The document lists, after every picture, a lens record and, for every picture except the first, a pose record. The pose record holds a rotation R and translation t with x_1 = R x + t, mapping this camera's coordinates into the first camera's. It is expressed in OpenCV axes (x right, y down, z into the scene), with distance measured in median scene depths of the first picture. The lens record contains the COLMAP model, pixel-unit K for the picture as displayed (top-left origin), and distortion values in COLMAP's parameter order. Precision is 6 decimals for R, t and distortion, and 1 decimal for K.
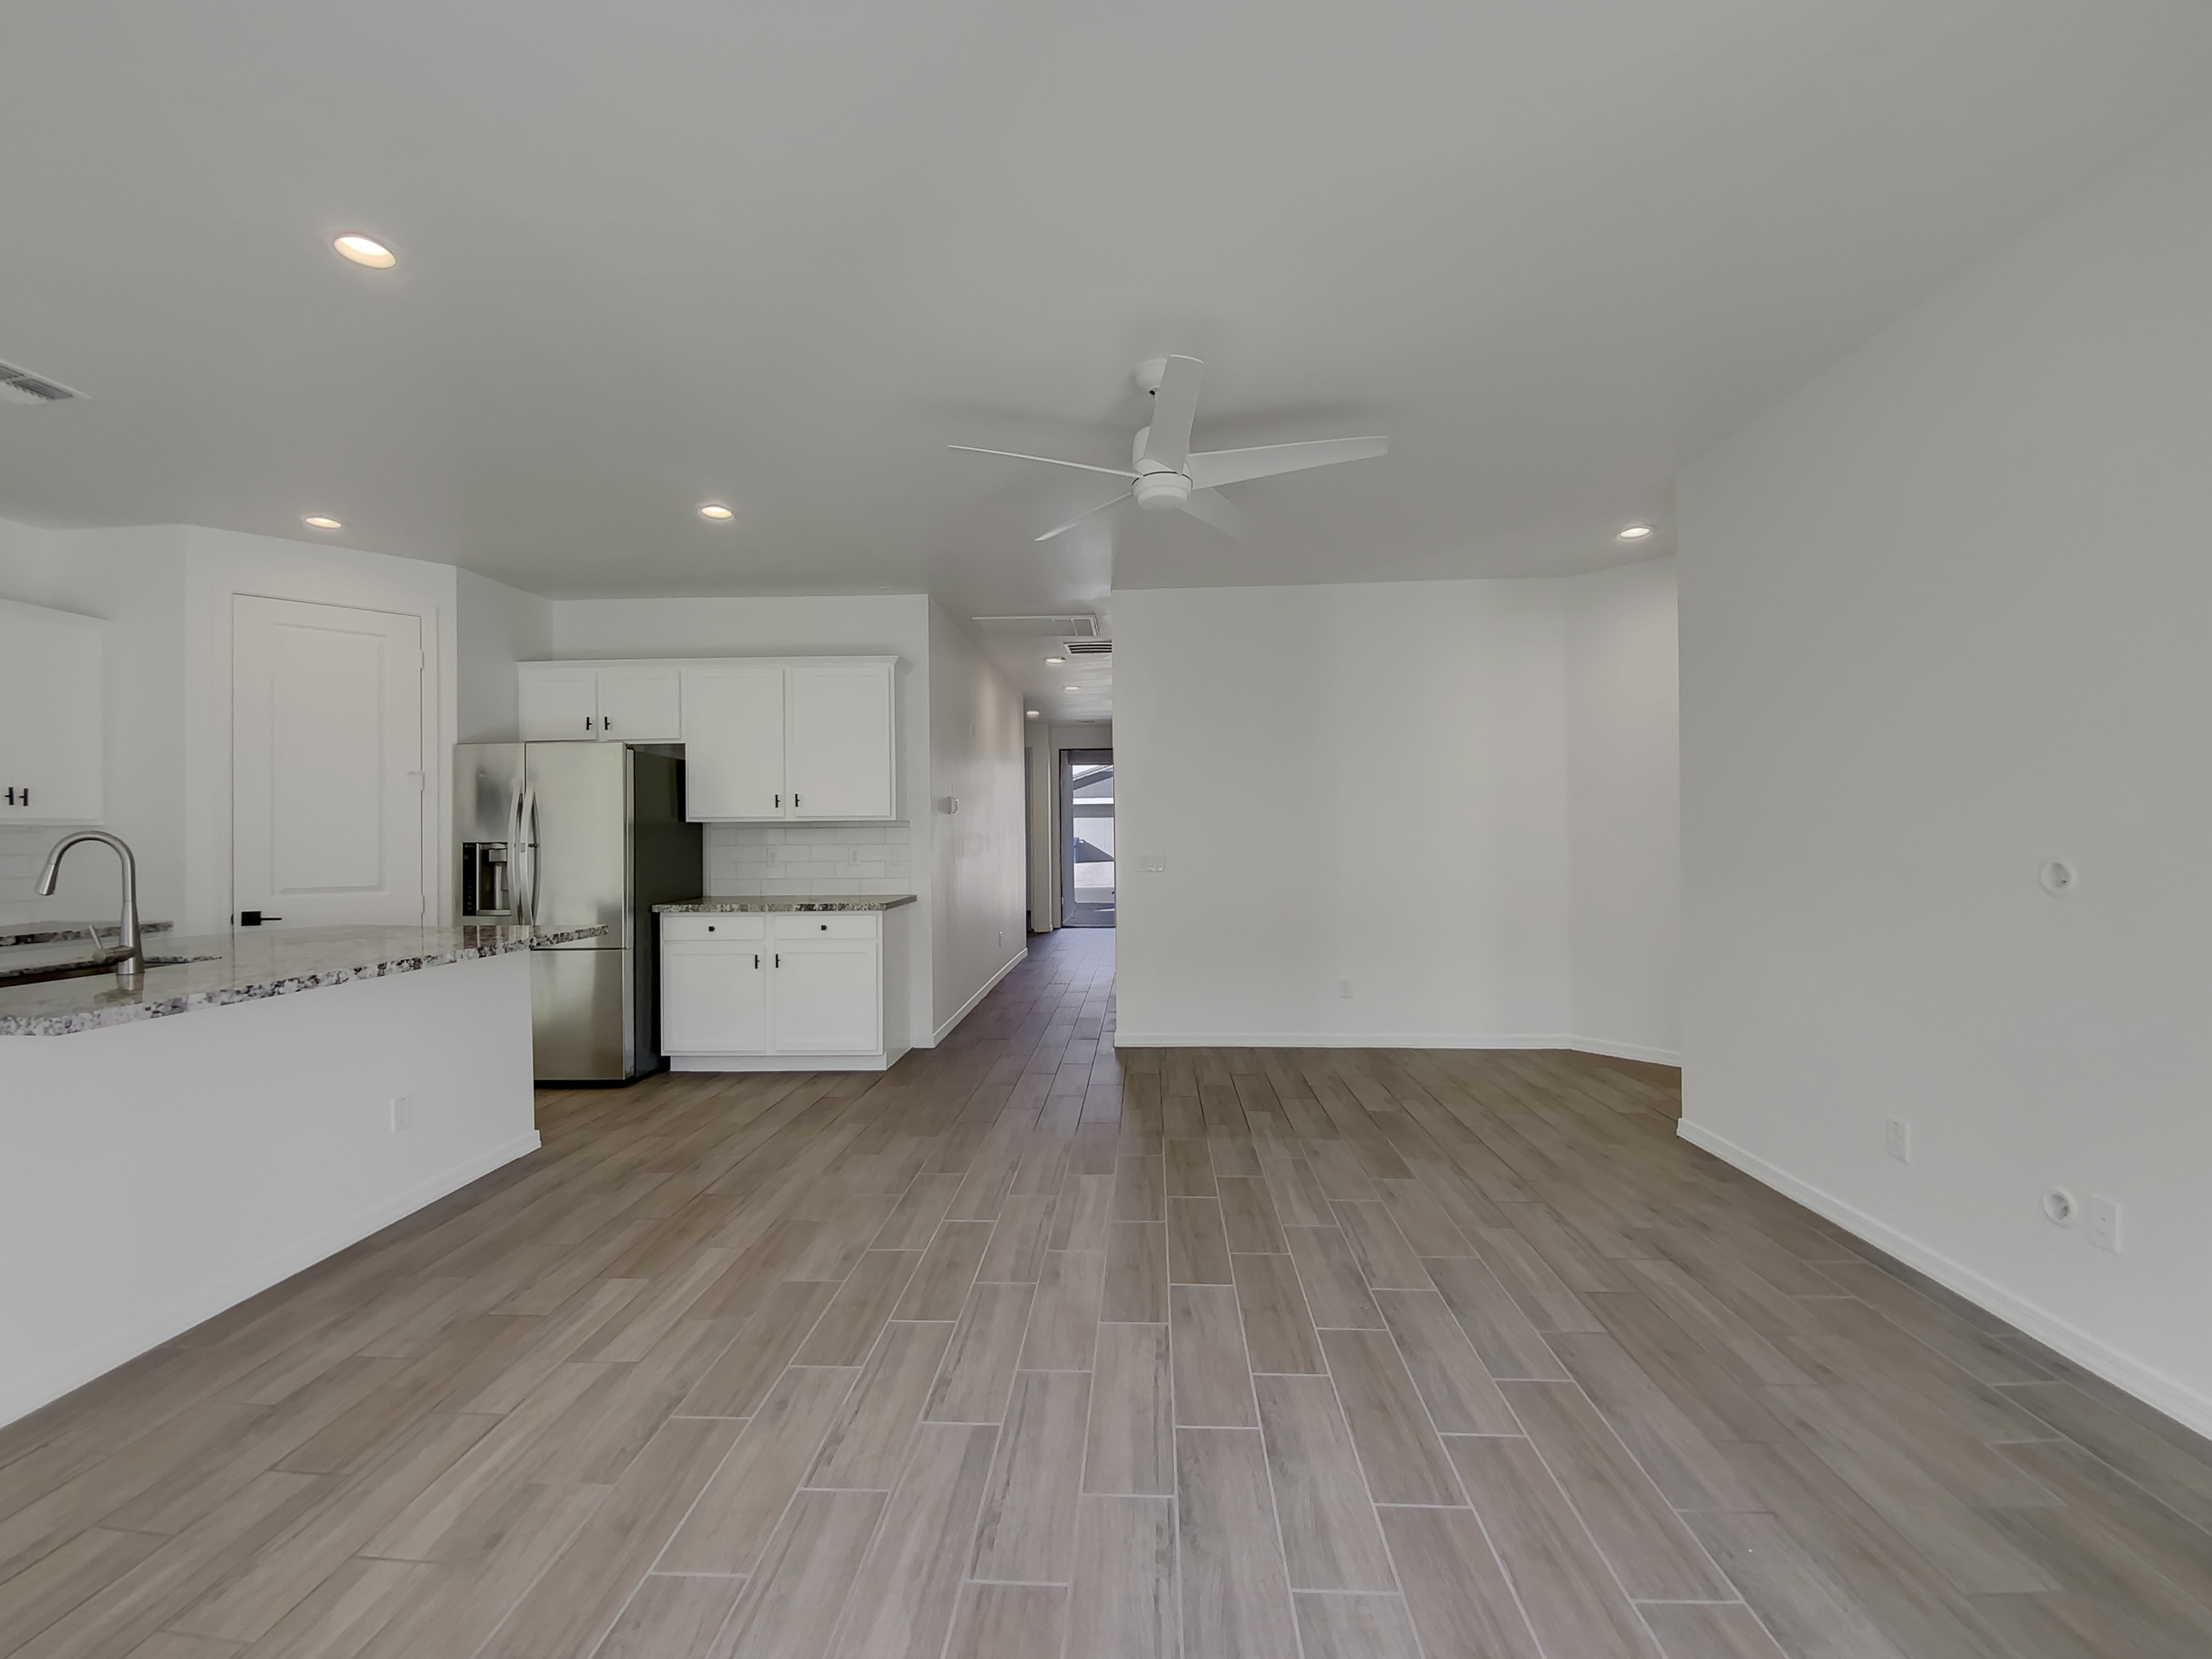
lens RADIAL K [[932.9, 0, 1116.6], [0, 932.9, 826.2], [0, 0, 1]] dist [0.014762, -0.007688]
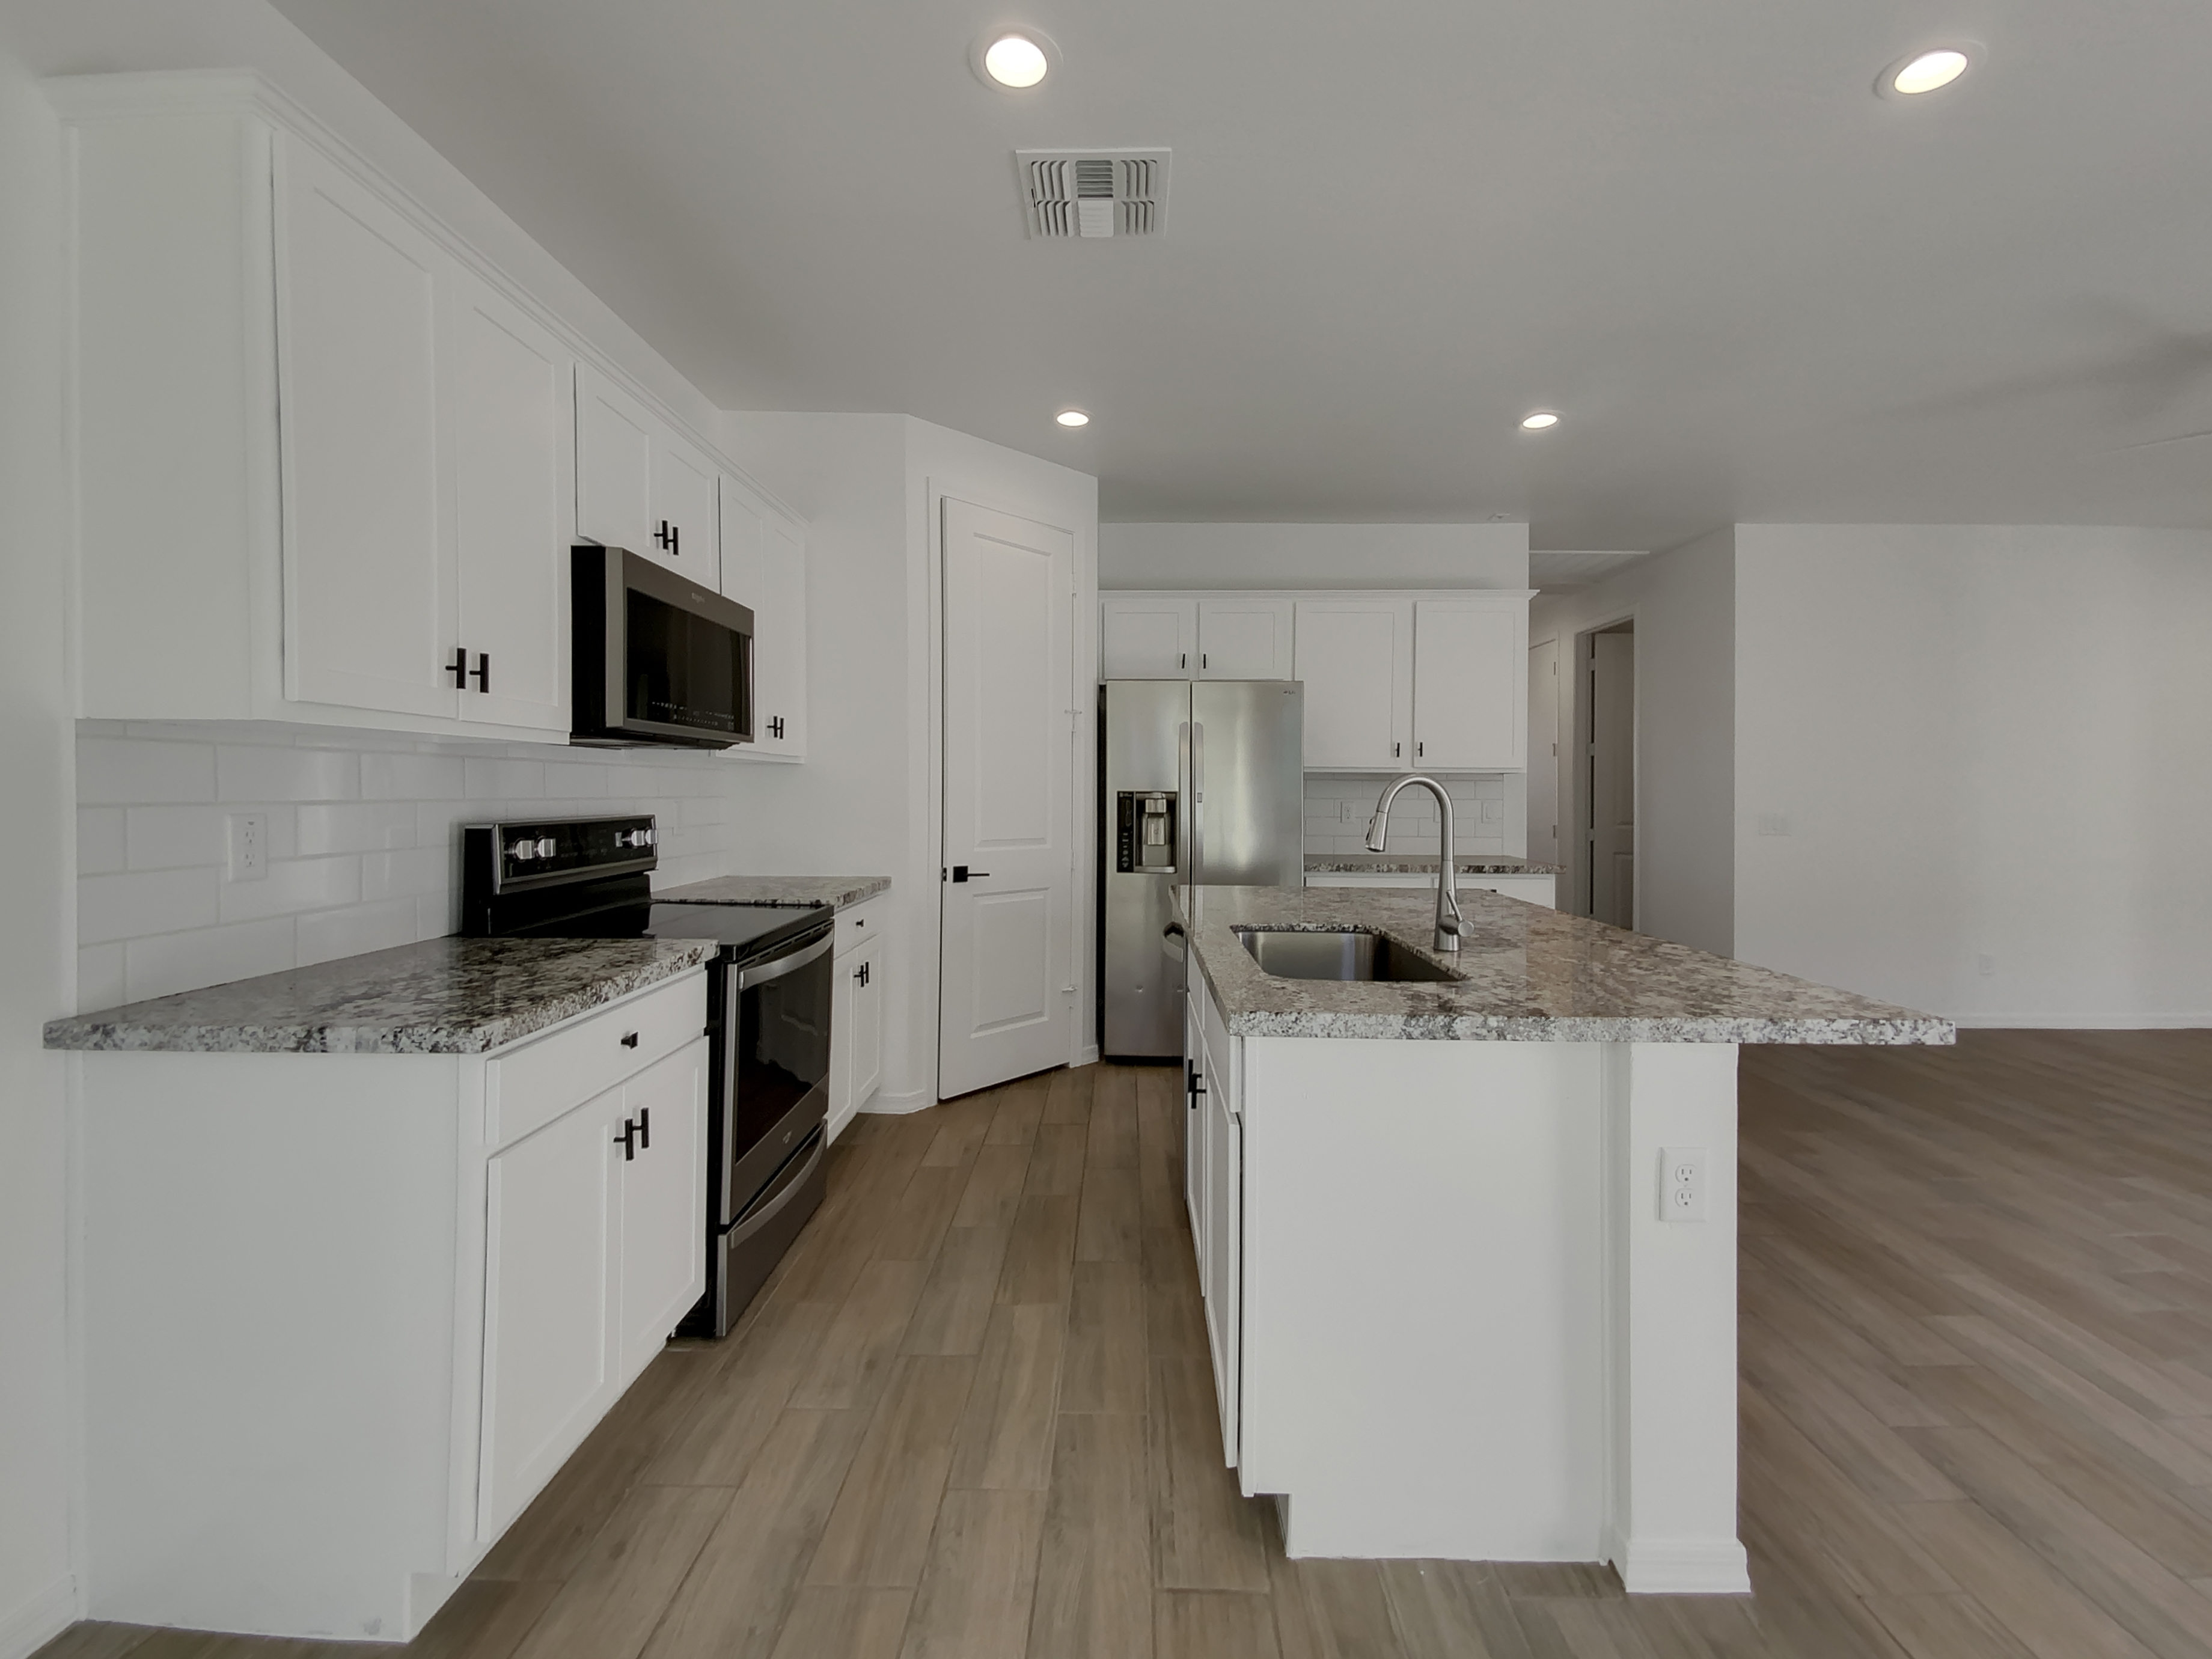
lens RADIAL K [[932.9, 0, 1101.4], [0, 932.9, 822.1], [0, 0, 1]] dist [0.014762, -0.007688]
pose [[0.999397, 0.013849, 0.031826, -1.119343], [-0.015169, 0.999018, 0.041621, 0.015502], [-0.031218, -0.042079, 0.998626, 0.171588]]
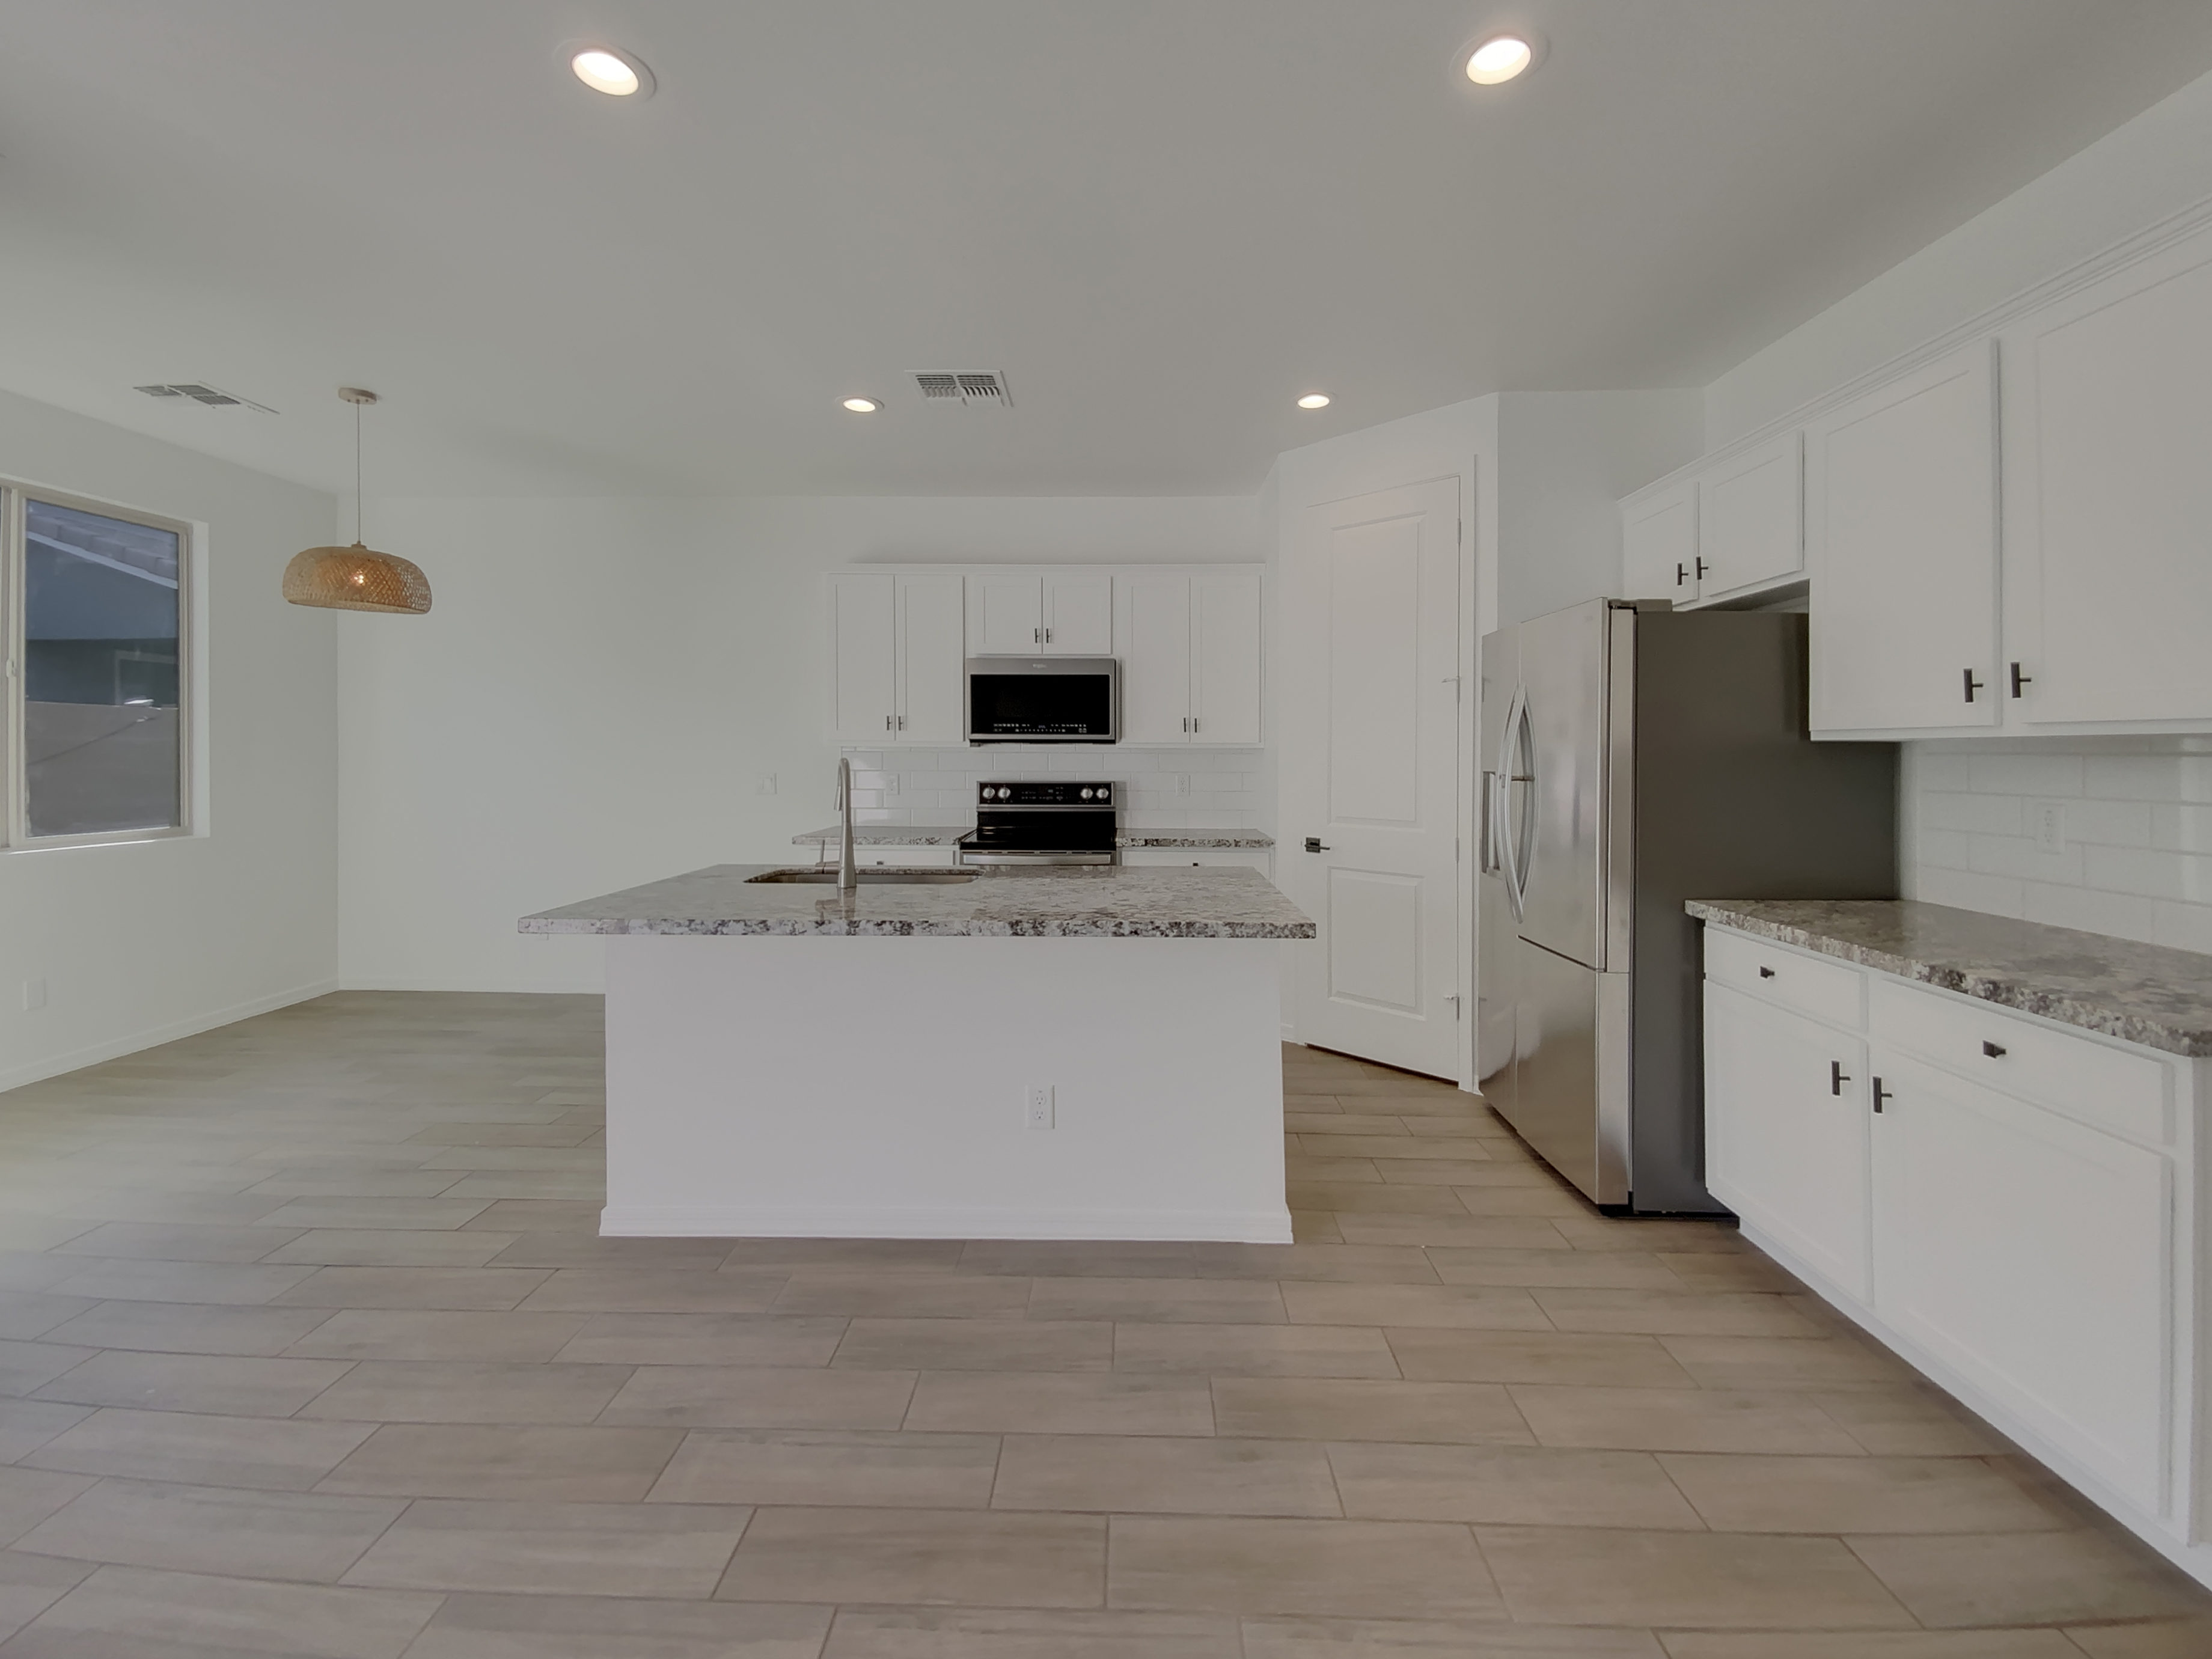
lens RADIAL K [[932.9, 0, 1086.9], [0, 932.9, 753.7], [0, 0, 1]] dist [0.014762, -0.007688]
pose [[0.006811, 0.008704, -0.999939, 0.040738], [0.007118, 0.999936, 0.008753, -0.006679], [0.999951, -0.007177, 0.006749, 1.038363]]
